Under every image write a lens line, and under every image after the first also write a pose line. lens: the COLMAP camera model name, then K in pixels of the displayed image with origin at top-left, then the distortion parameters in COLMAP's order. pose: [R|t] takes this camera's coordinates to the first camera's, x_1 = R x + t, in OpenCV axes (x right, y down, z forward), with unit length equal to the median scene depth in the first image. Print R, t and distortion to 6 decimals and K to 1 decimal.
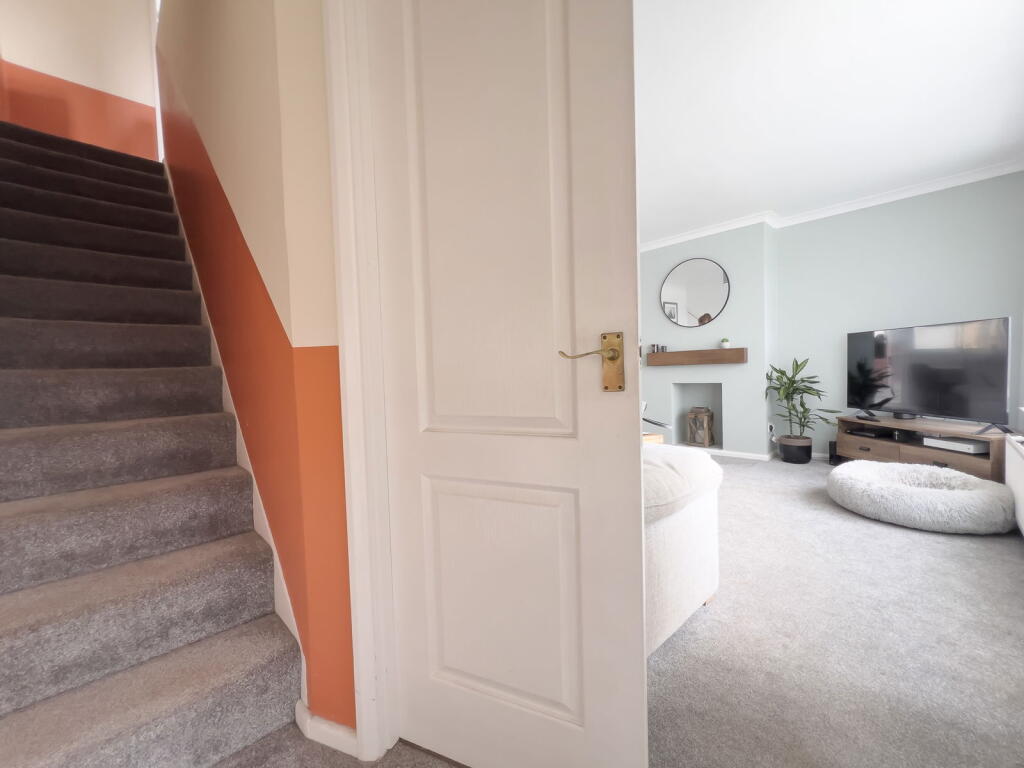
lens RADIAL K [[410.5, 0, 517.6], [0, 410.5, 384.1], [0, 0, 1]] dist [0.002884, -0.000154]
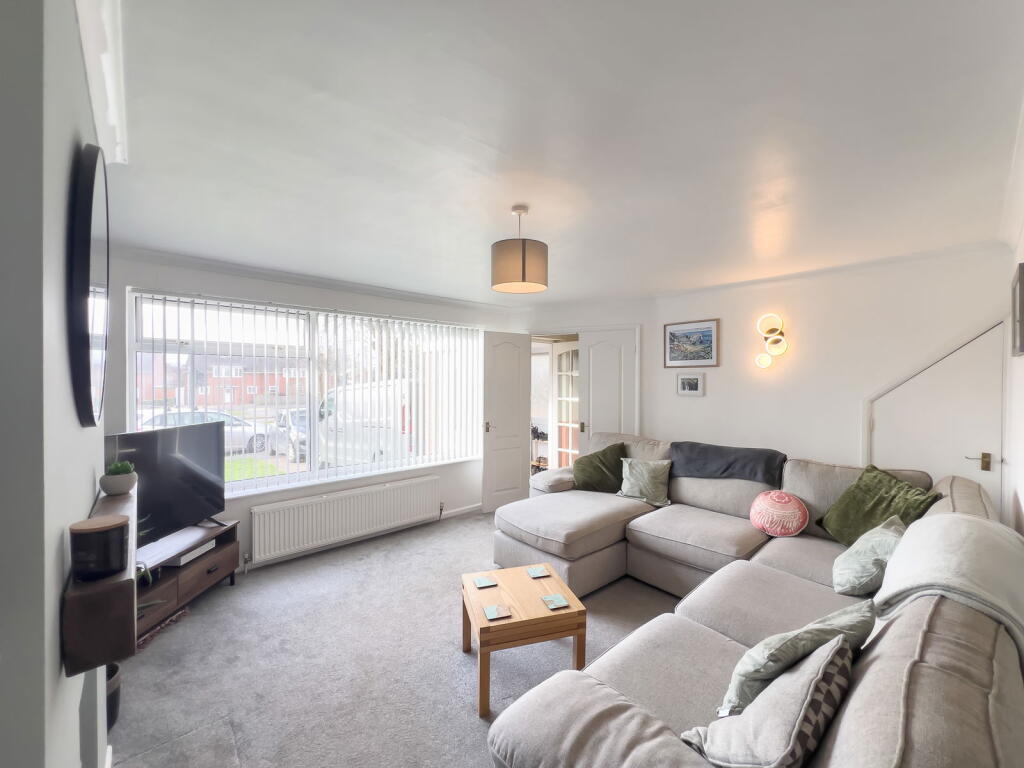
lens RADIAL K [[410.5, 0, 529.0], [0, 410.5, 380.3], [0, 0, 1]] dist [0.002884, -0.000154]
pose [[-0.999303, 0.030667, 0.021272, 0.172822], [0.031570, 0.998555, 0.043478, -0.195680], [-0.019907, 0.044119, -0.998828, 1.386932]]
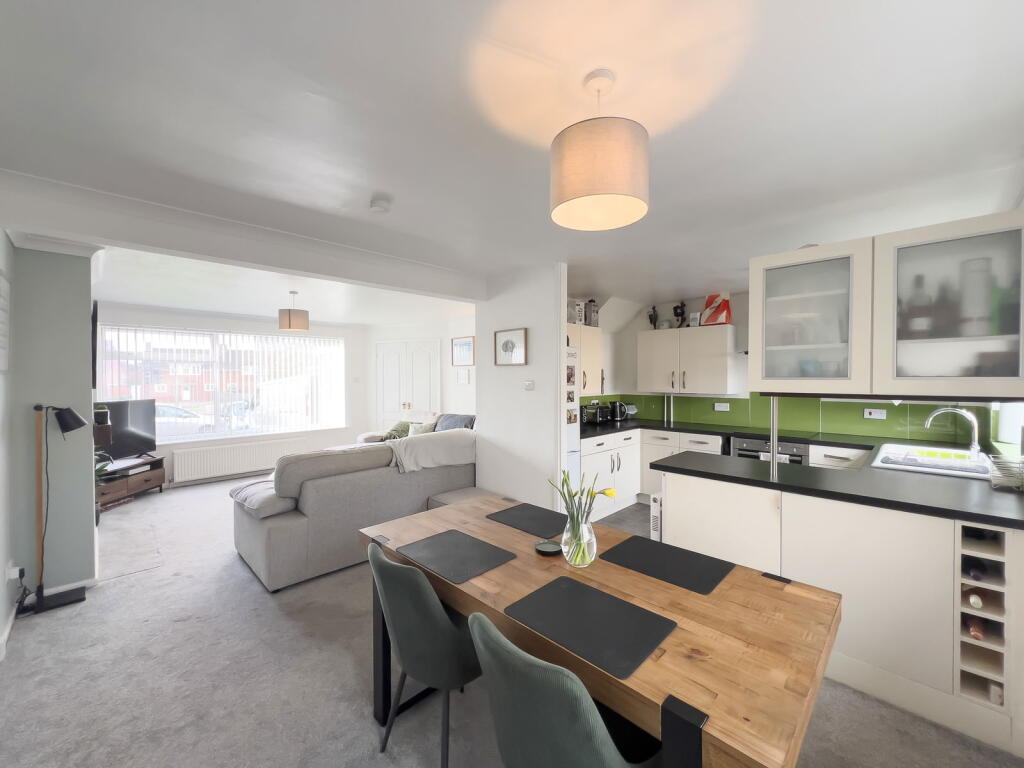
lens RADIAL K [[410.5, 0, 513.8], [0, 410.5, 381.2], [0, 0, 1]] dist [0.002884, -0.000154]
pose [[-0.999321, 0.032749, -0.016858, -0.380544], [0.031797, 0.998038, 0.053930, -0.195503], [0.018591, 0.053357, -0.998402, 1.983722]]
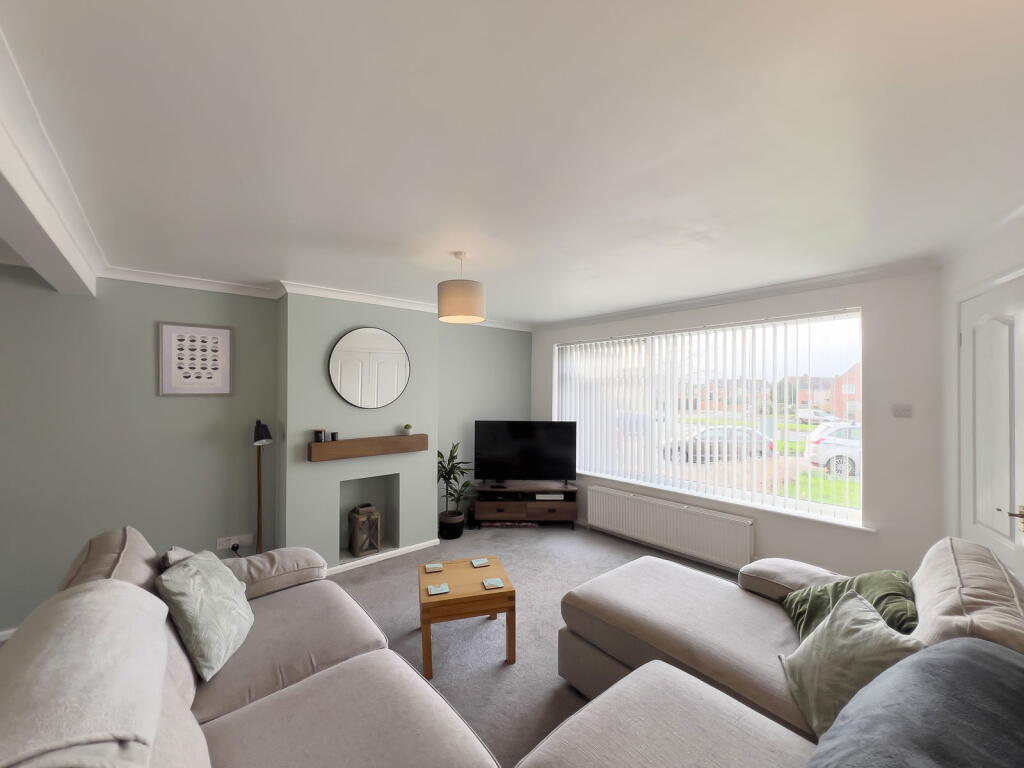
lens RADIAL K [[410.5, 0, 516.8], [0, 410.5, 389.3], [0, 0, 1]] dist [0.002884, -0.000154]
pose [[0.056761, 0.040550, 0.997564, -0.425886], [0.029158, 0.998681, -0.042254, -0.151474], [-0.997962, 0.031486, 0.055504, 0.737303]]
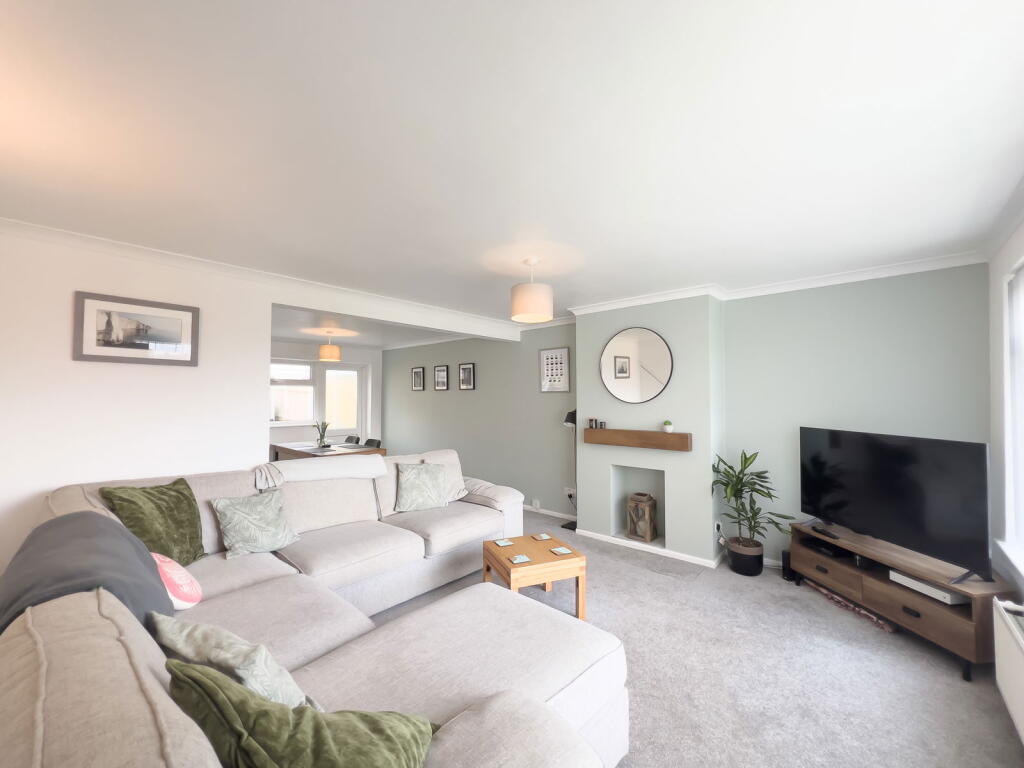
lens RADIAL K [[410.5, 0, 514.0], [0, 410.5, 381.5], [0, 0, 1]] dist [0.002884, -0.000154]
pose [[0.997003, 0.035272, 0.068856, 0.118705], [-0.030012, 0.996657, -0.075983, -0.124428], [-0.071306, 0.073688, 0.994729, 0.148166]]
